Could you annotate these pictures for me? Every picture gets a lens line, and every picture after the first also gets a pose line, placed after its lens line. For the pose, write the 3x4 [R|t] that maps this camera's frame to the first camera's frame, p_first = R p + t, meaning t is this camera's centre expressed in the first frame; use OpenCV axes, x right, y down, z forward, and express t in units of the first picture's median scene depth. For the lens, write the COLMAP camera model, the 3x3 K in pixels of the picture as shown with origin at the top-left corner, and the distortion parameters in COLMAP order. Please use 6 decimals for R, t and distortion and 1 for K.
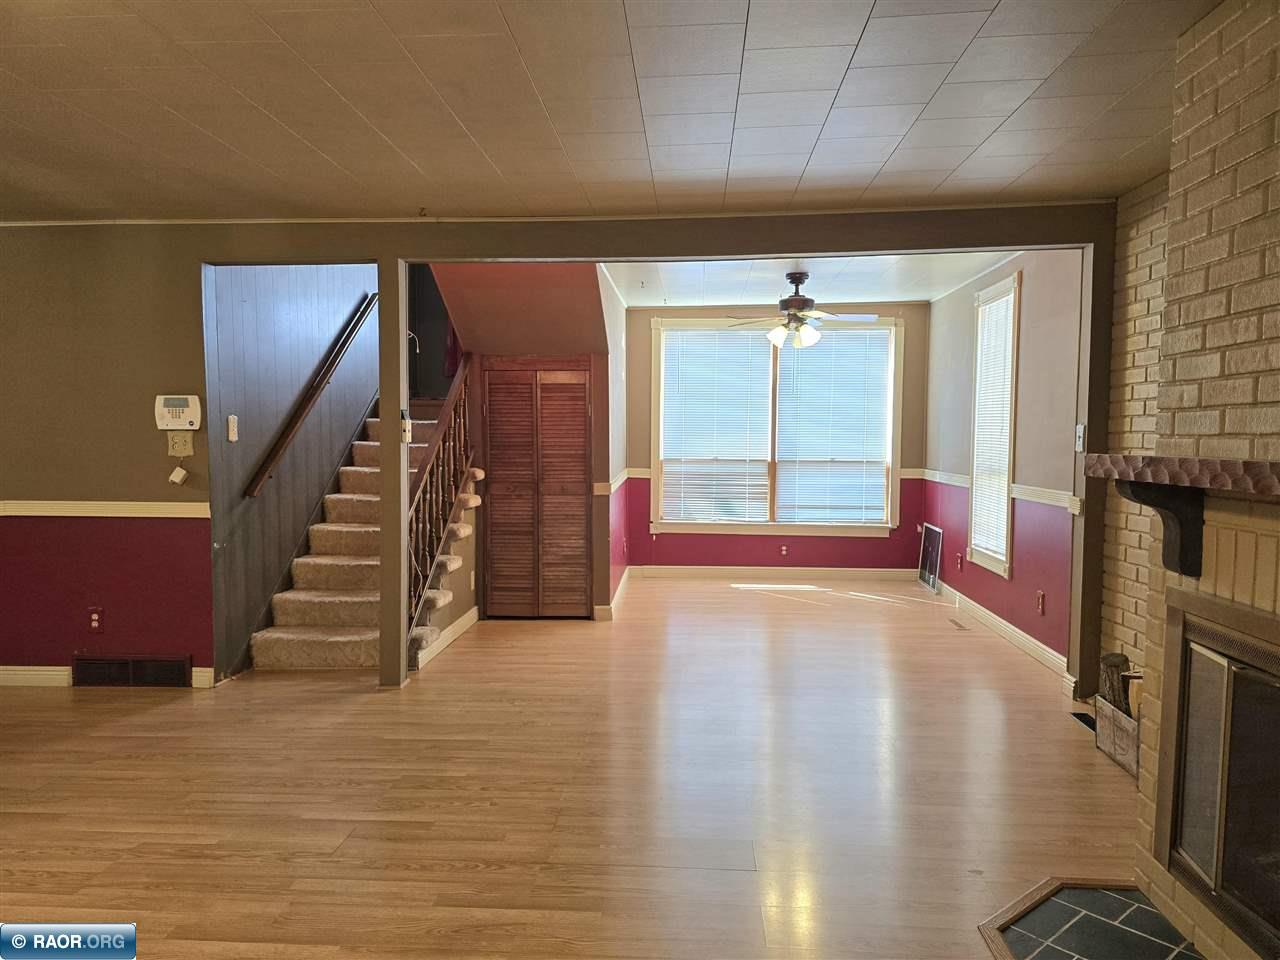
lens RADIAL K [[849.3, 0, 640.0], [0, 849.3, 480.0], [0, 0, 1]] dist [0.066605, -0.053751]
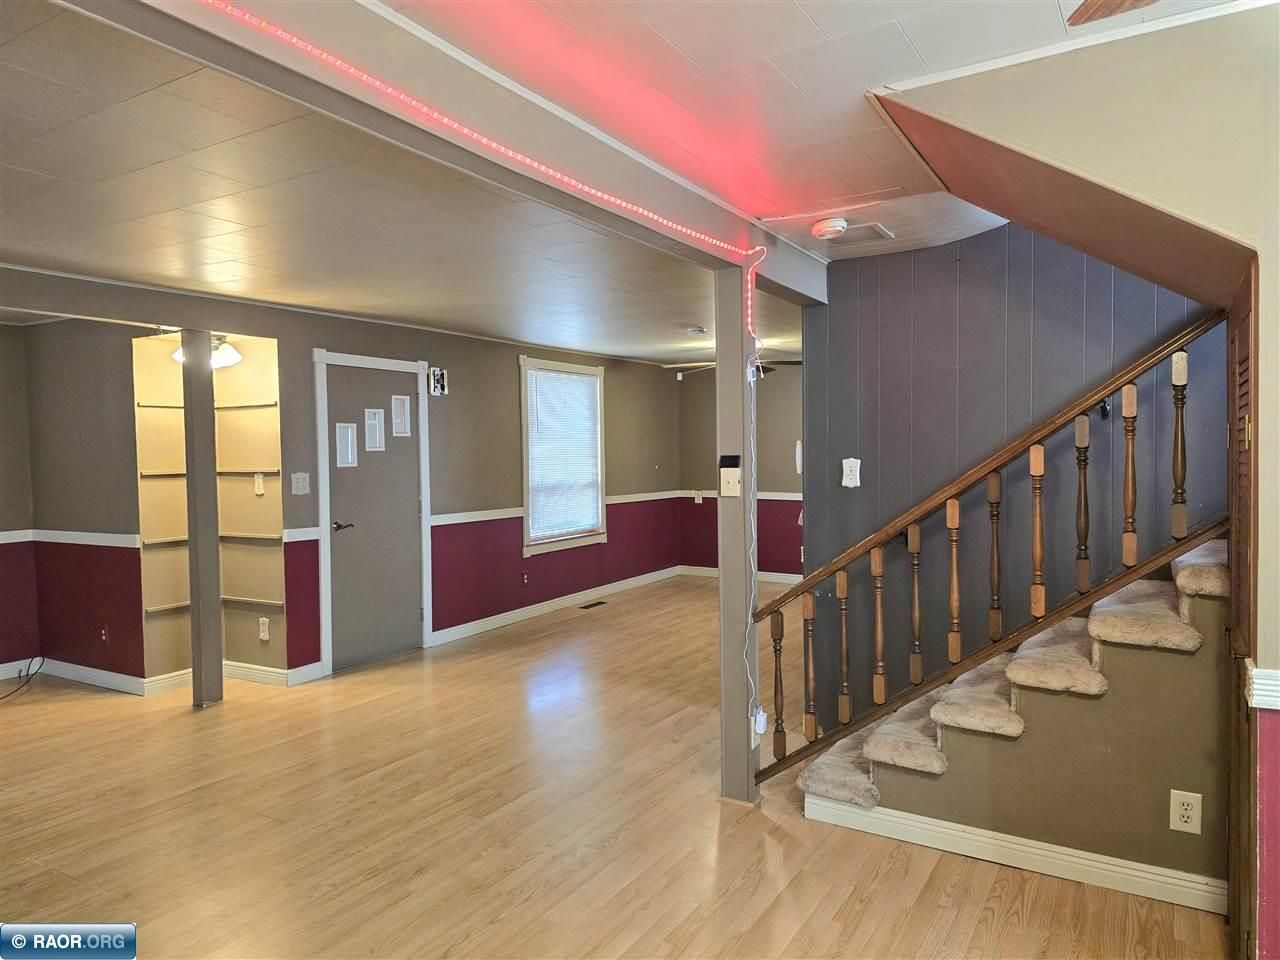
lens RADIAL K [[867.5, 0, 640.0], [0, 867.5, 480.0], [0, 0, 1]] dist [0.062627, -0.003041]
pose [[-0.463398, 0.033652, -0.885511, 0.458465], [-0.037890, 0.997612, 0.057740, -0.099812], [0.885340, 0.060309, -0.461016, 1.245285]]
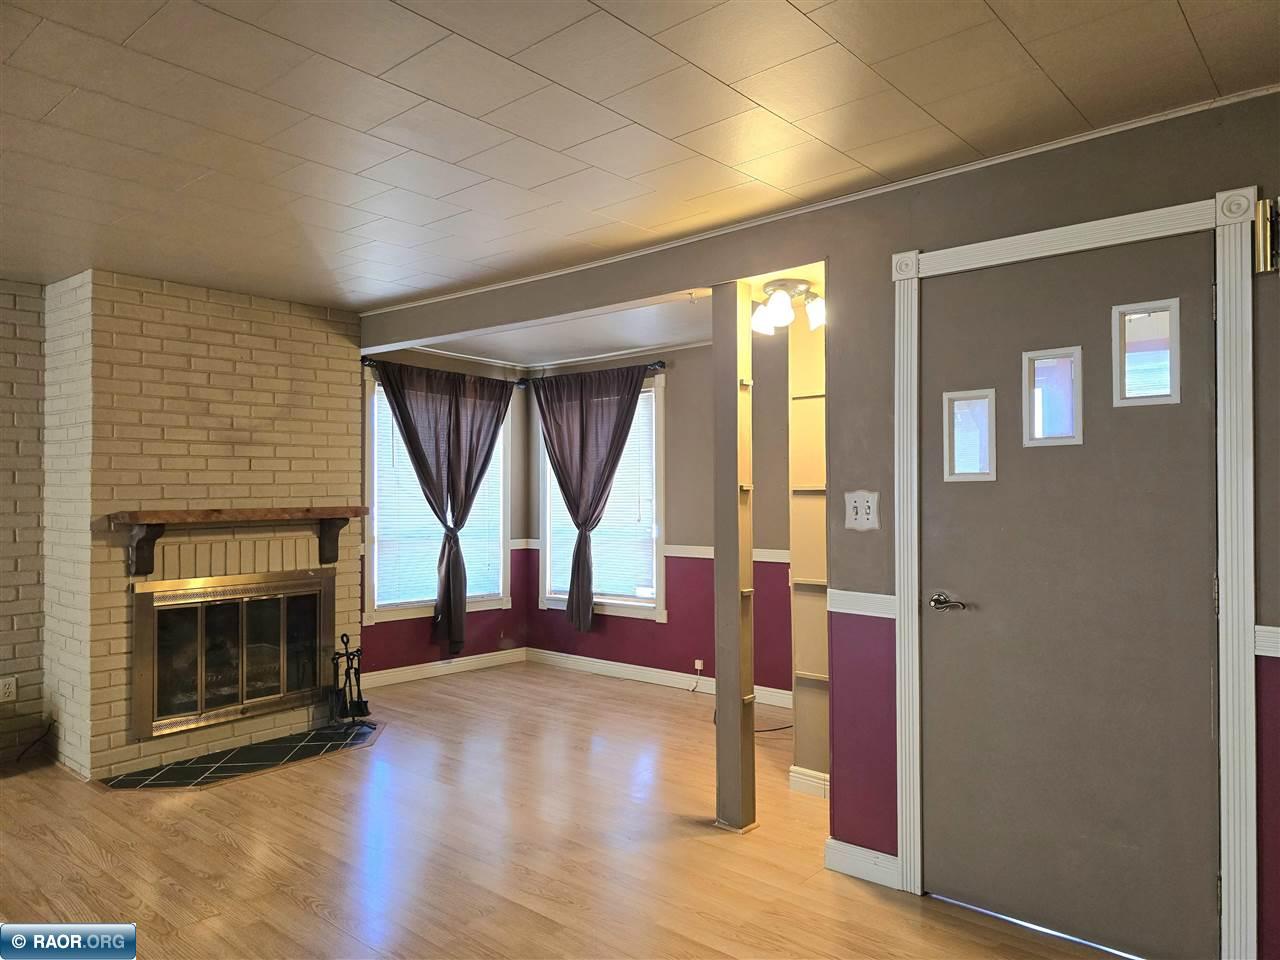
lens RADIAL K [[849.3, 0, 640.0], [0, 849.3, 480.0], [0, 0, 1]] dist [0.066605, -0.053751]
pose [[-0.797668, 0.007351, 0.603052, -0.652189], [0.033054, 0.998956, 0.031543, -0.056502], [-0.602191, 0.045094, -0.797078, 0.891110]]
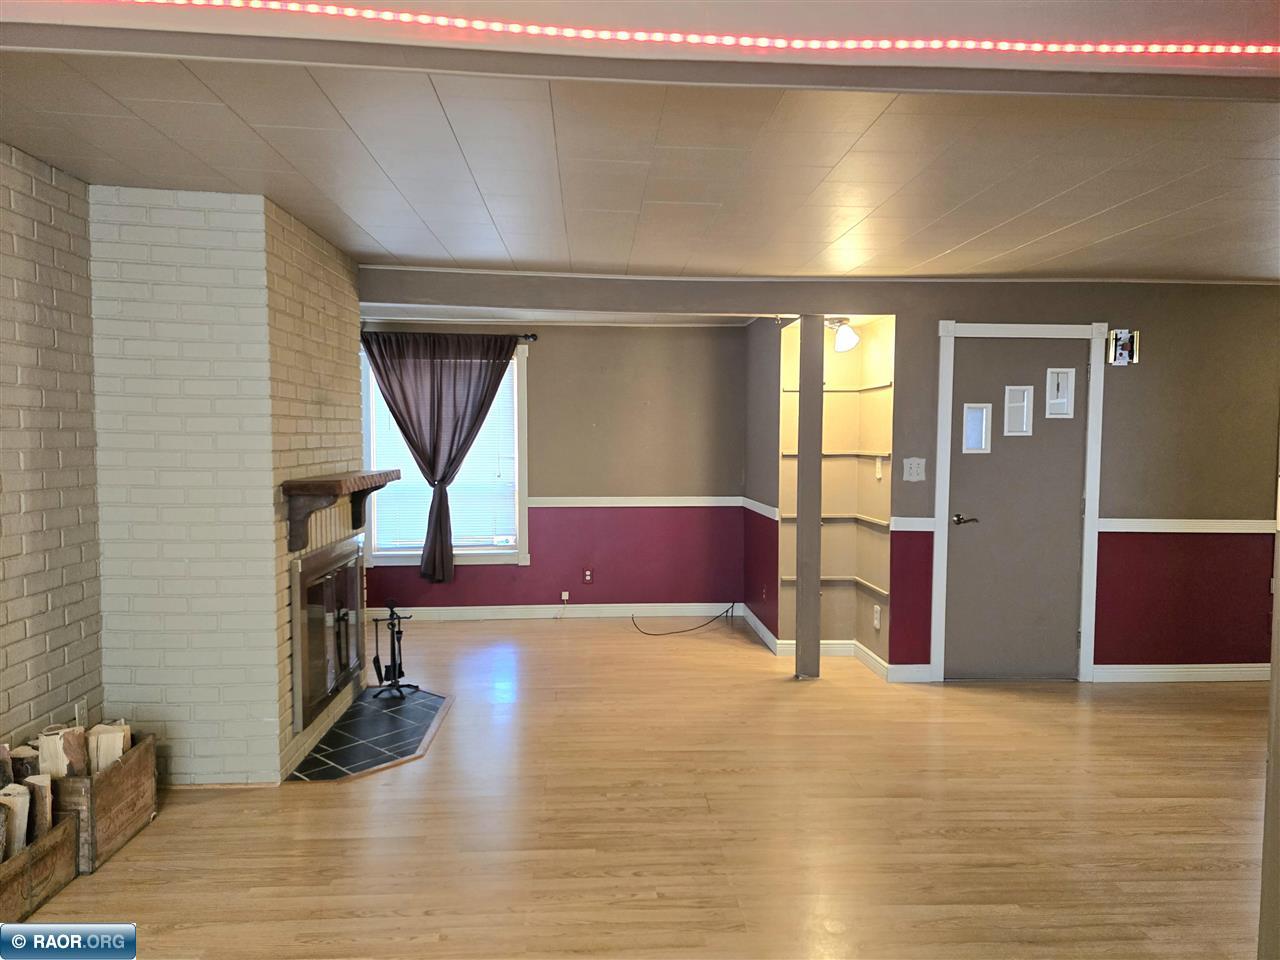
lens RADIAL K [[849.3, 0, 640.0], [0, 849.3, 480.0], [0, 0, 1]] dist [0.066605, -0.053751]
pose [[-0.992652, -0.005059, -0.120896, 0.086565], [-0.017761, 0.994395, 0.104223, -0.101681], [0.119691, 0.105604, -0.987179, 1.313986]]
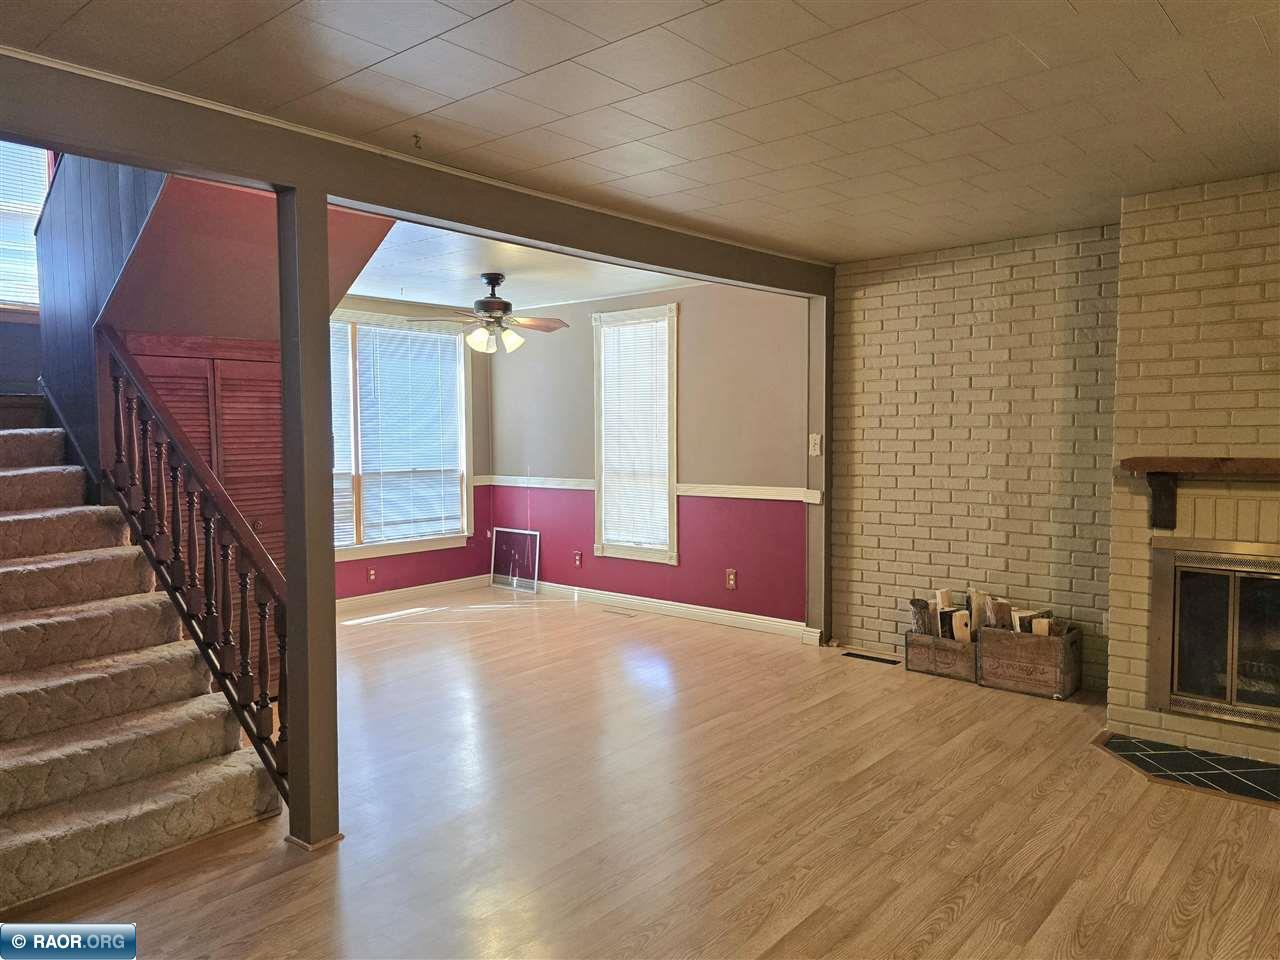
lens RADIAL K [[878.1, 0, 640.0], [0, 878.1, 480.0], [0, 0, 1]] dist [0.091044, -0.101777]
pose [[0.606317, -0.050884, 0.793594, -0.650043], [0.053169, 0.998312, 0.023388, -0.037004], [-0.793444, 0.028014, 0.607998, 0.367611]]
